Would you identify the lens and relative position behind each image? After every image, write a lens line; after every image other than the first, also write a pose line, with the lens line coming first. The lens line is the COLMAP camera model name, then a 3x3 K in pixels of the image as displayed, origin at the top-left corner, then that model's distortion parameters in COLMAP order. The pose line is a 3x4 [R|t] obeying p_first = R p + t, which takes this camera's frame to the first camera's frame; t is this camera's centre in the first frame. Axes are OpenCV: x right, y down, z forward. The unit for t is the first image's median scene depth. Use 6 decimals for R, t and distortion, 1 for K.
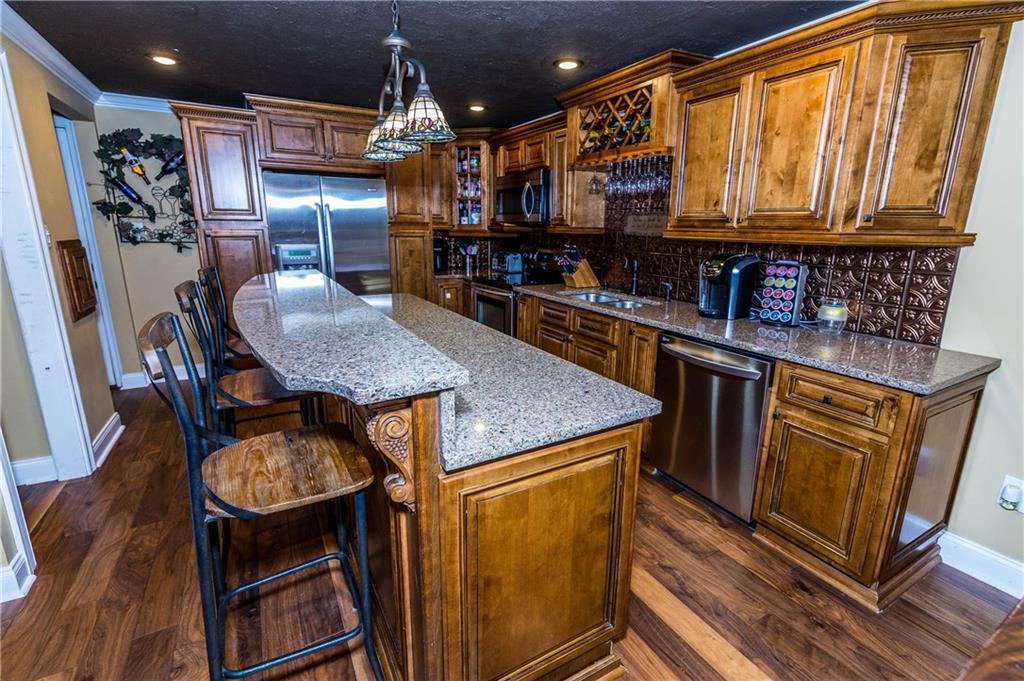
lens RADIAL K [[460.9, 0, 513.6], [0, 460.9, 341.8], [0, 0, 1]] dist [-0.000492, 0.000105]
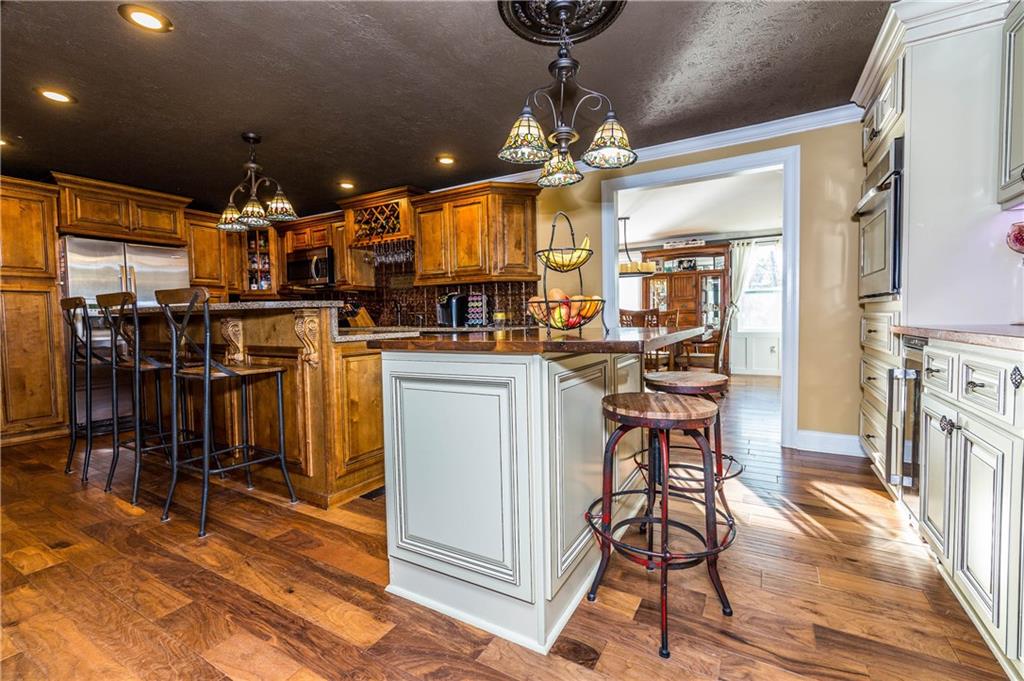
lens RADIAL K [[443.8, 0, 517.6], [0, 443.8, 337.1], [0, 0, 1]] dist [-0.009491, 0.000417]
pose [[0.863843, -0.045616, 0.501692, -0.177532], [0.146231, 0.975717, -0.163072, 0.287530], [-0.482071, 0.214232, 0.849537, -0.545210]]
